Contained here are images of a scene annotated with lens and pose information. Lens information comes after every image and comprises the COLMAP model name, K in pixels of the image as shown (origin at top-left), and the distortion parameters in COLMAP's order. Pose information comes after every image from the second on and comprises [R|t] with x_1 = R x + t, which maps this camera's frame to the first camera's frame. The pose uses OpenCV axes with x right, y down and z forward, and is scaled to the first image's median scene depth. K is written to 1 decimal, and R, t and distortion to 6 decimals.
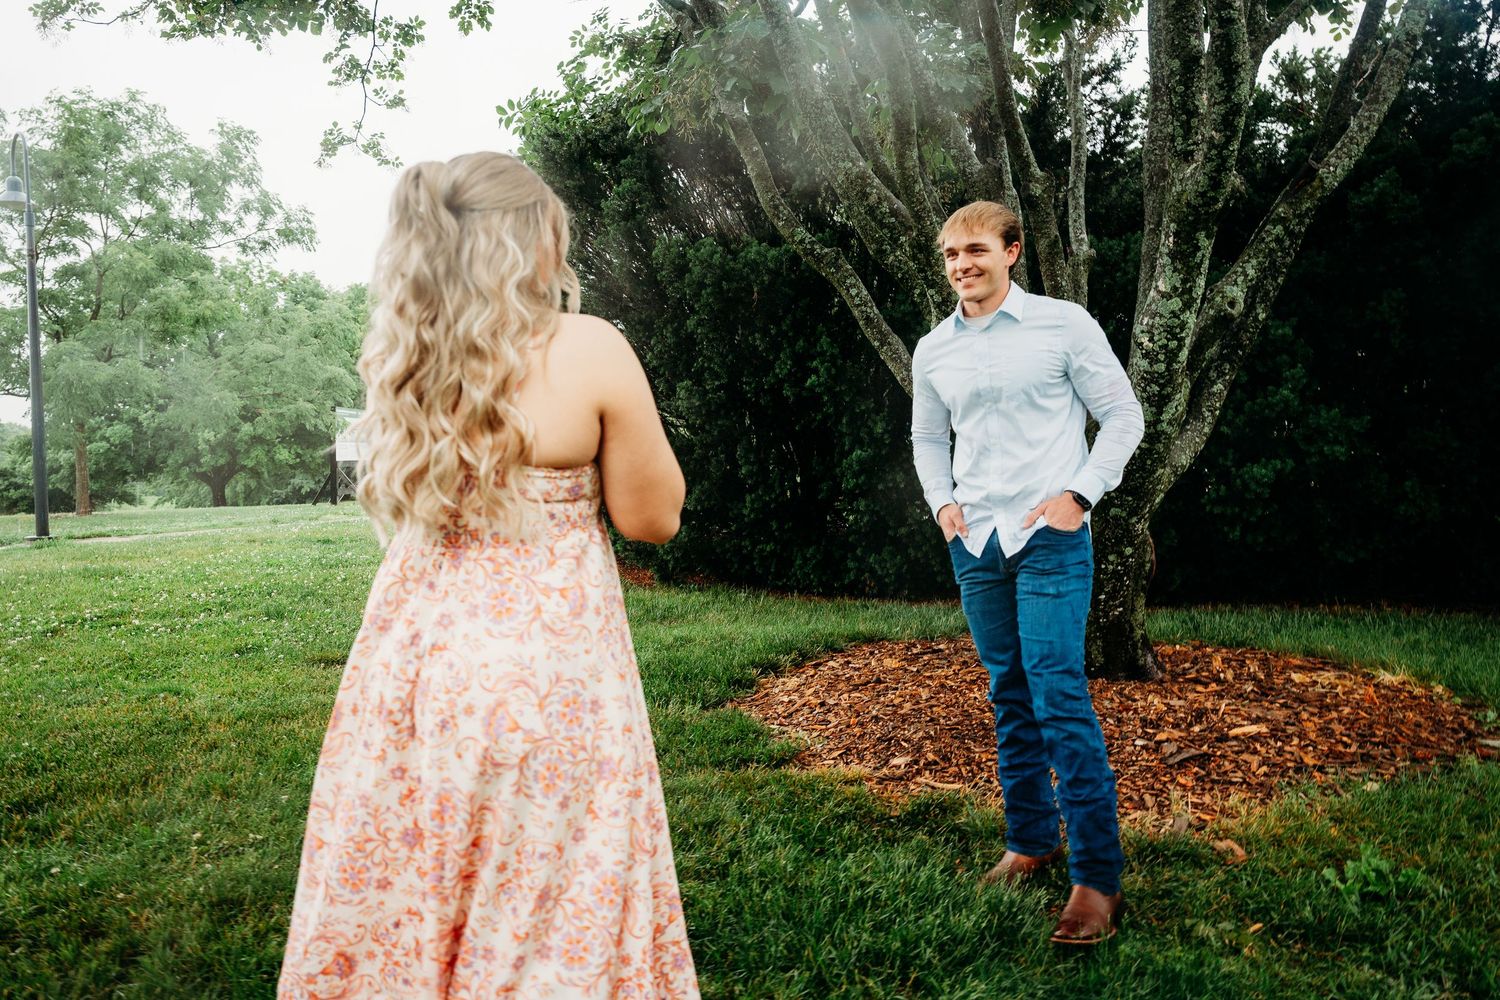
lens RADIAL K [[1077.8, 0, 754.6], [0, 1077.8, 491.8], [0, 0, 1]] dist [-0.017523, 0.017644]
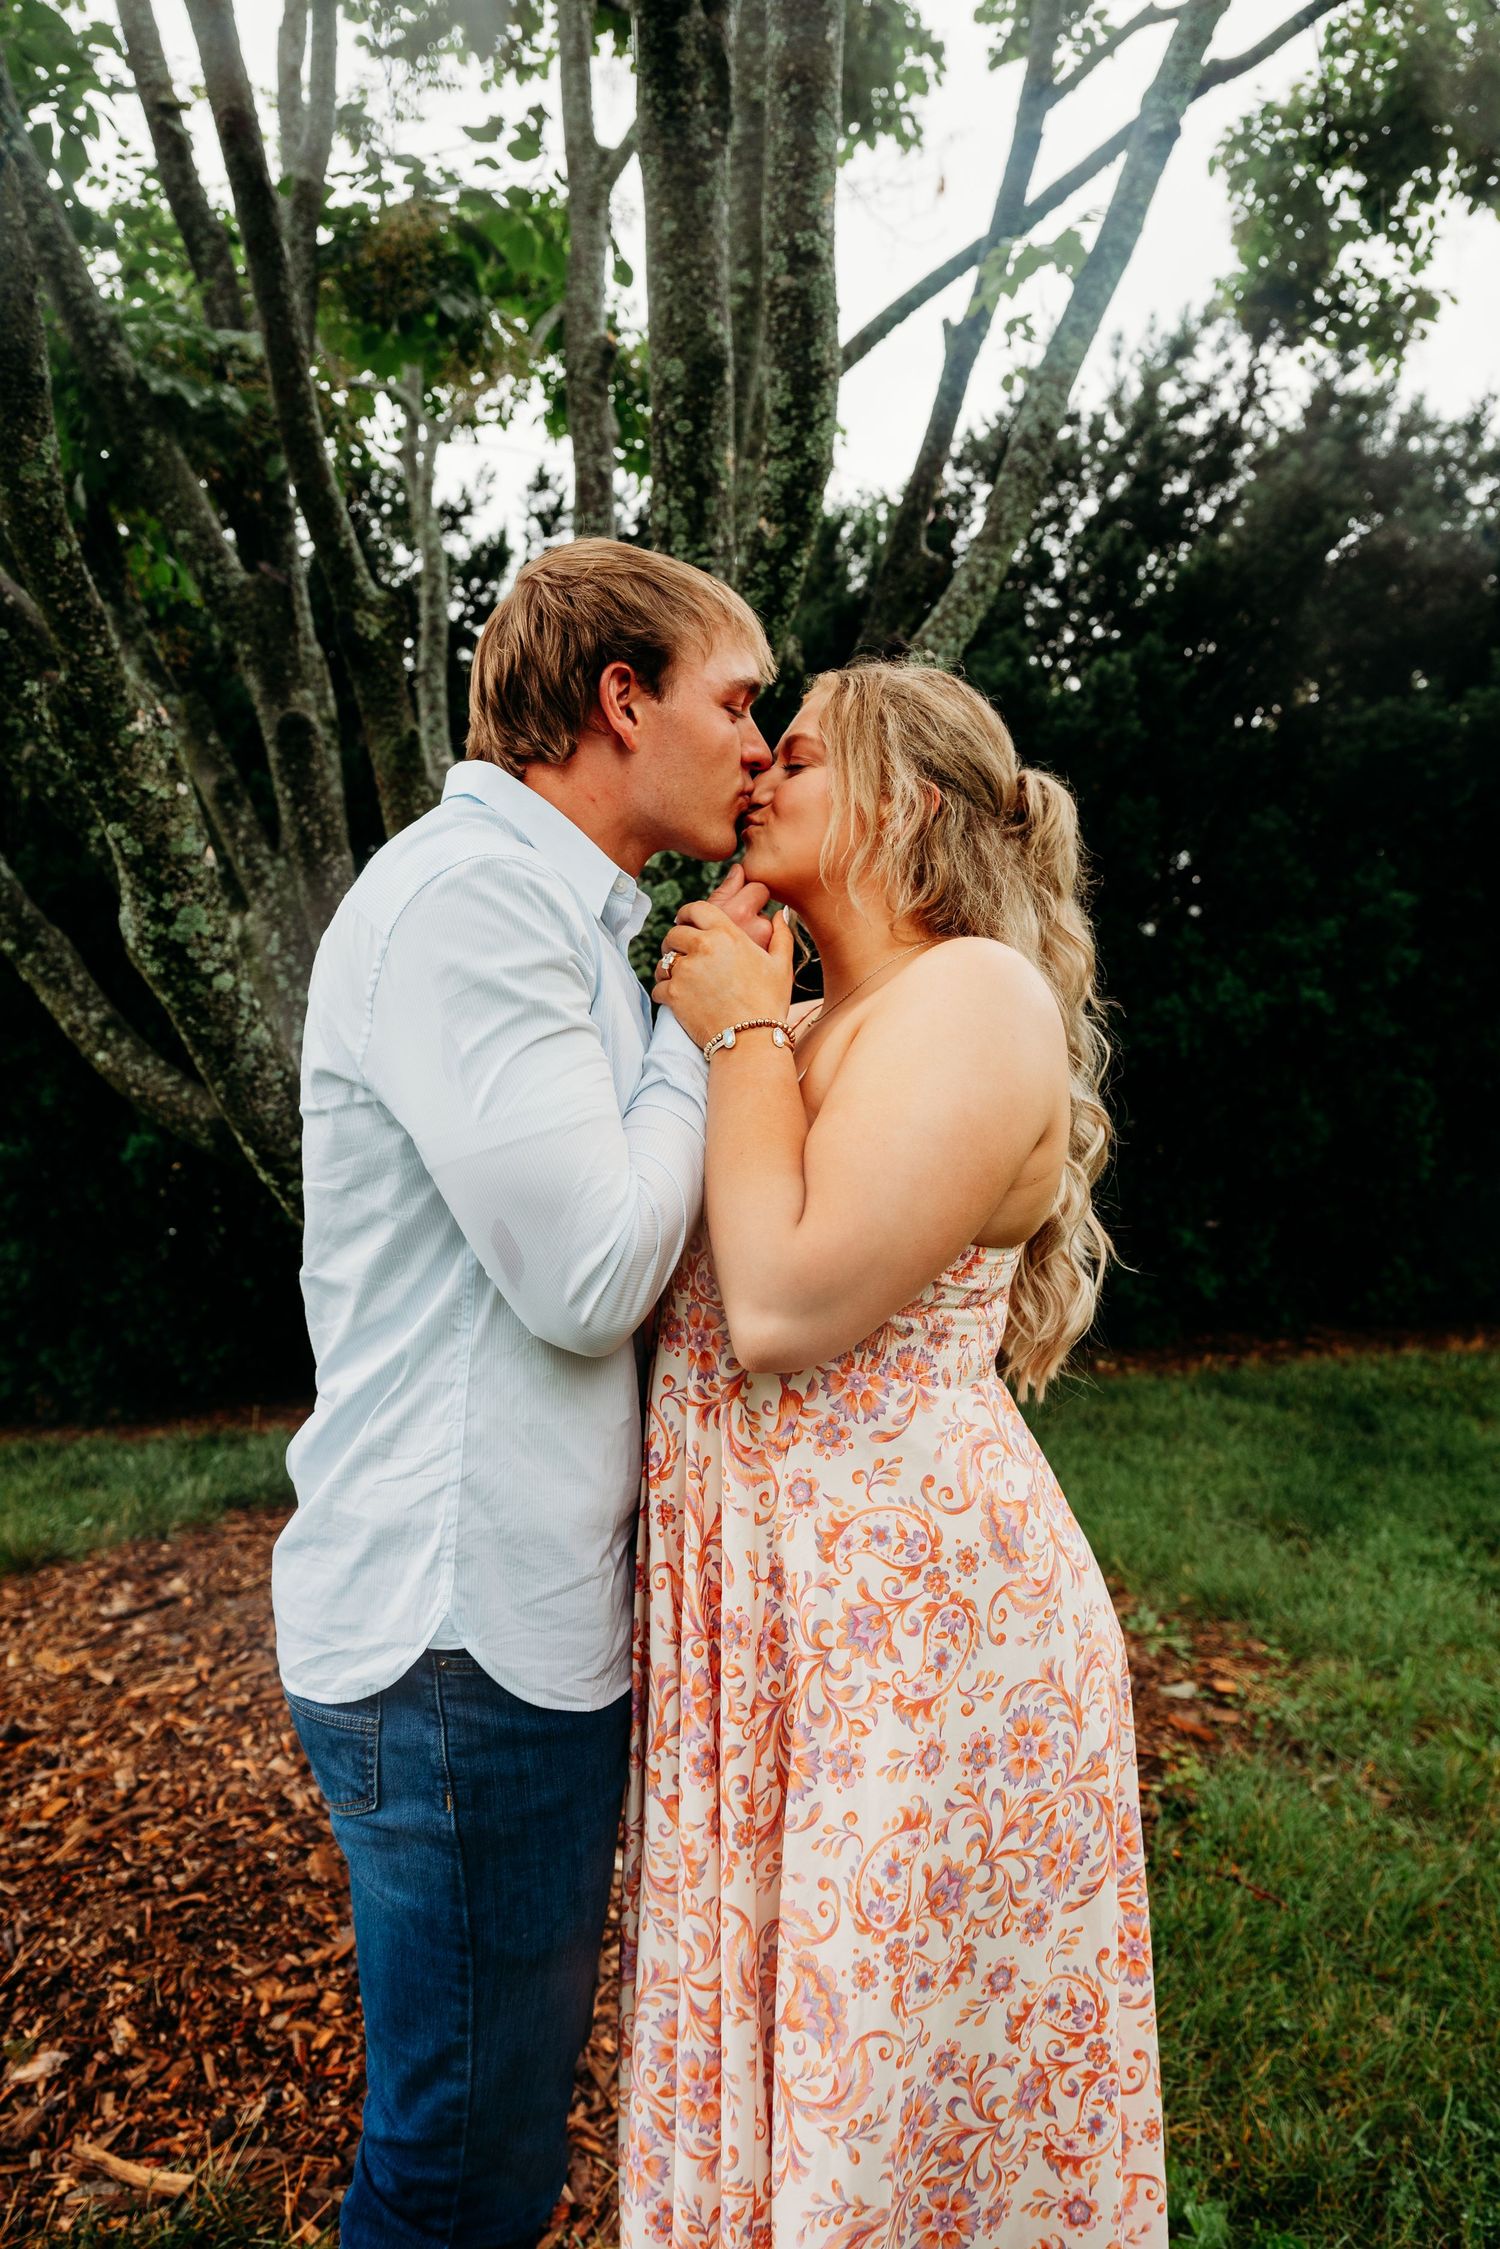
lens RADIAL K [[1584.6, 0, 749.4], [0, 1584.6, 1096.1], [0, 0, 1]] dist [-0.008840, 0.013752]
pose [[0.875453, -0.004714, 0.483281, 0.071328], [0.023251, 0.999205, -0.032371, -0.051673], [-0.482744, 0.039576, 0.874867, 0.312585]]
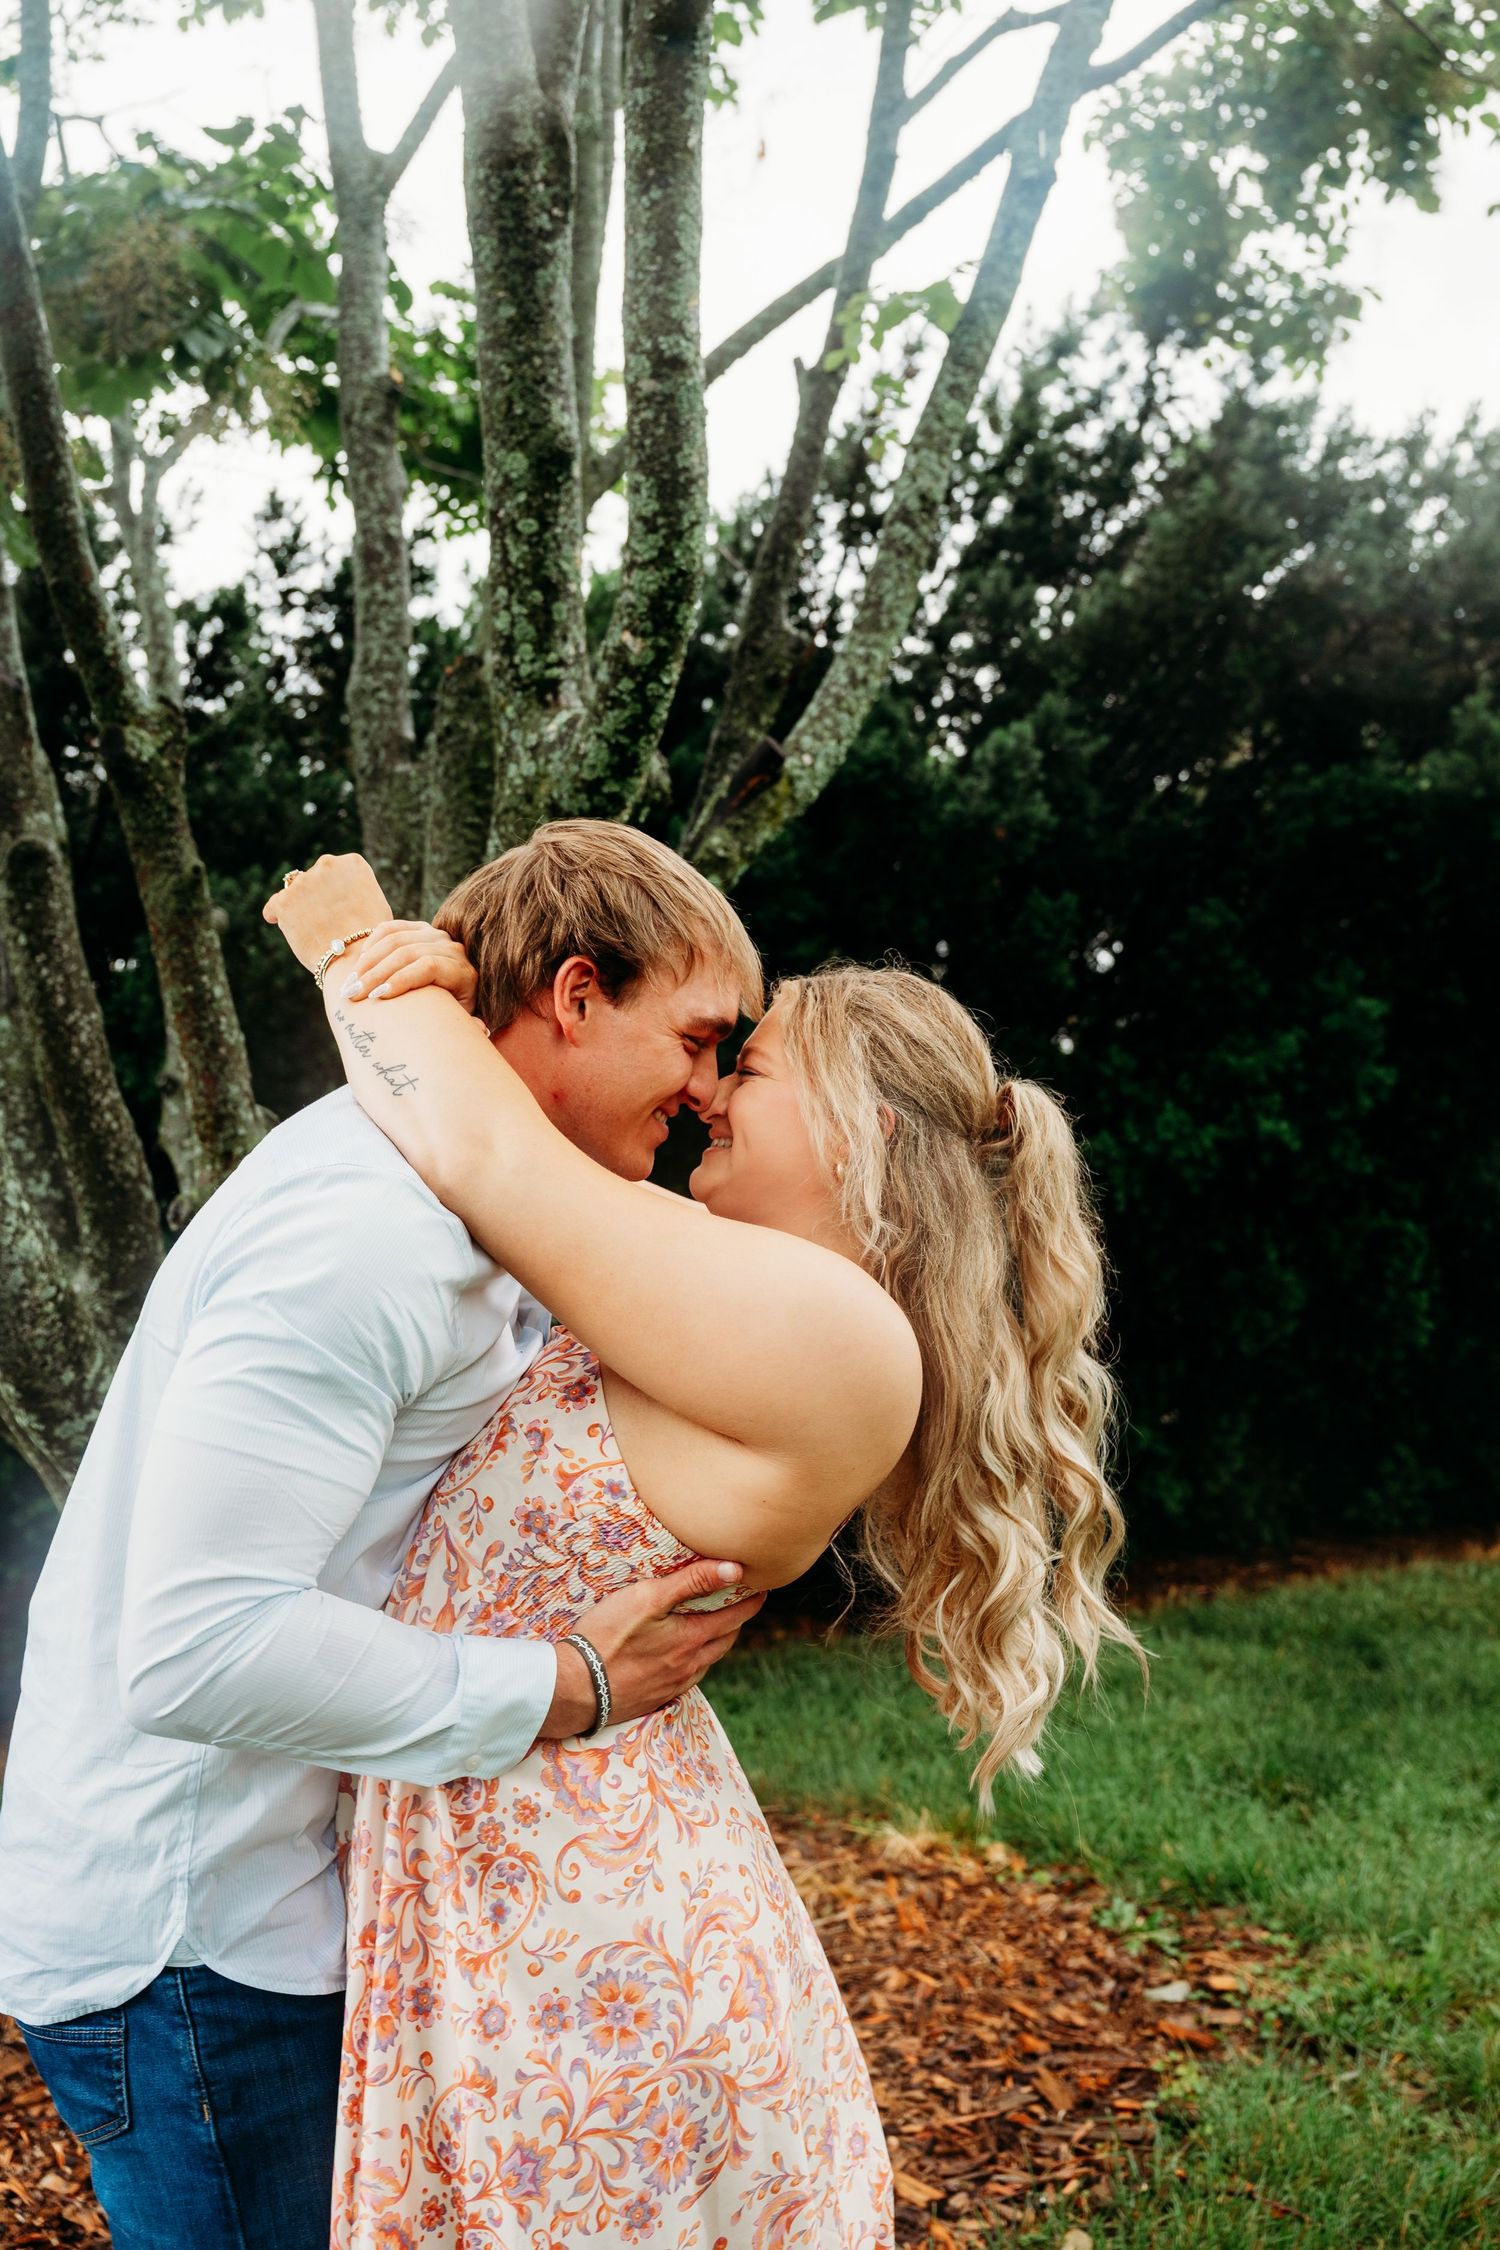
lens RADIAL K [[2133.7, 0, 774.0], [0, 2133.7, 1086.7], [0, 0, 1]] dist [-0.010368, 0.000000]
pose [[0.817222, 0.005462, 0.576297, 0.011323], [0.074527, 0.990557, -0.115072, -0.053560], [-0.571484, 0.136989, 0.809099, 0.256146]]
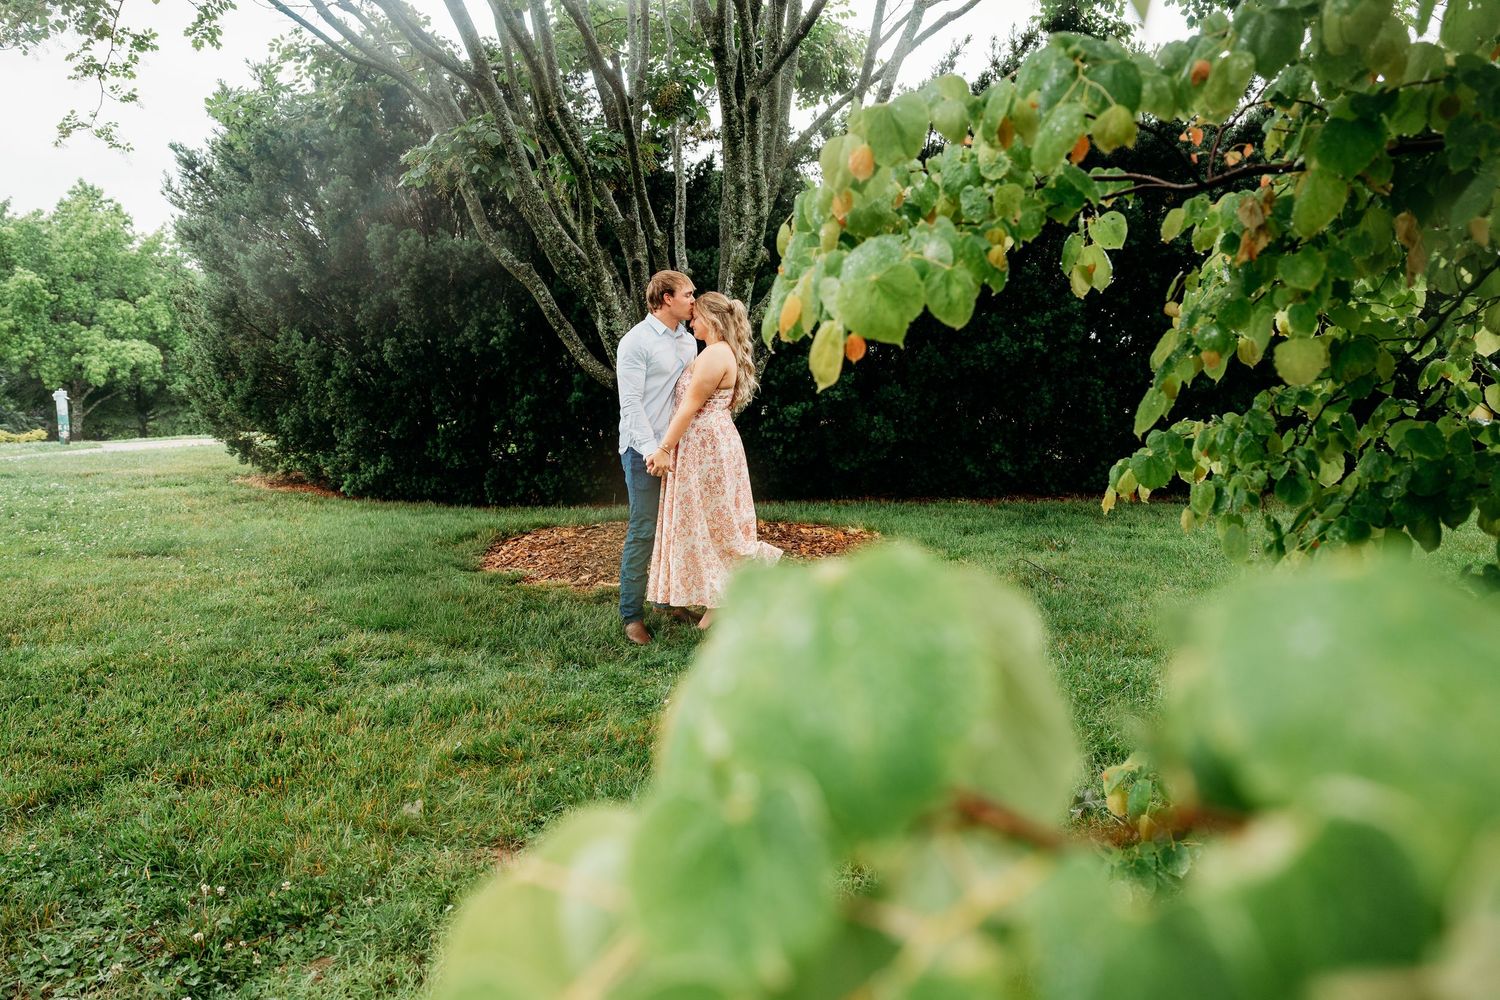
lens RADIAL K [[1056.9, 0, 739.8], [0, 1056.9, 510.7], [0, 0, 1]] dist [-0.008840, 0.013752]
pose [[0.940782, -0.023317, 0.338211, -0.169798], [0.001645, 0.997934, 0.064226, 0.029062], [-0.339009, -0.059867, 0.938876, -0.564757]]
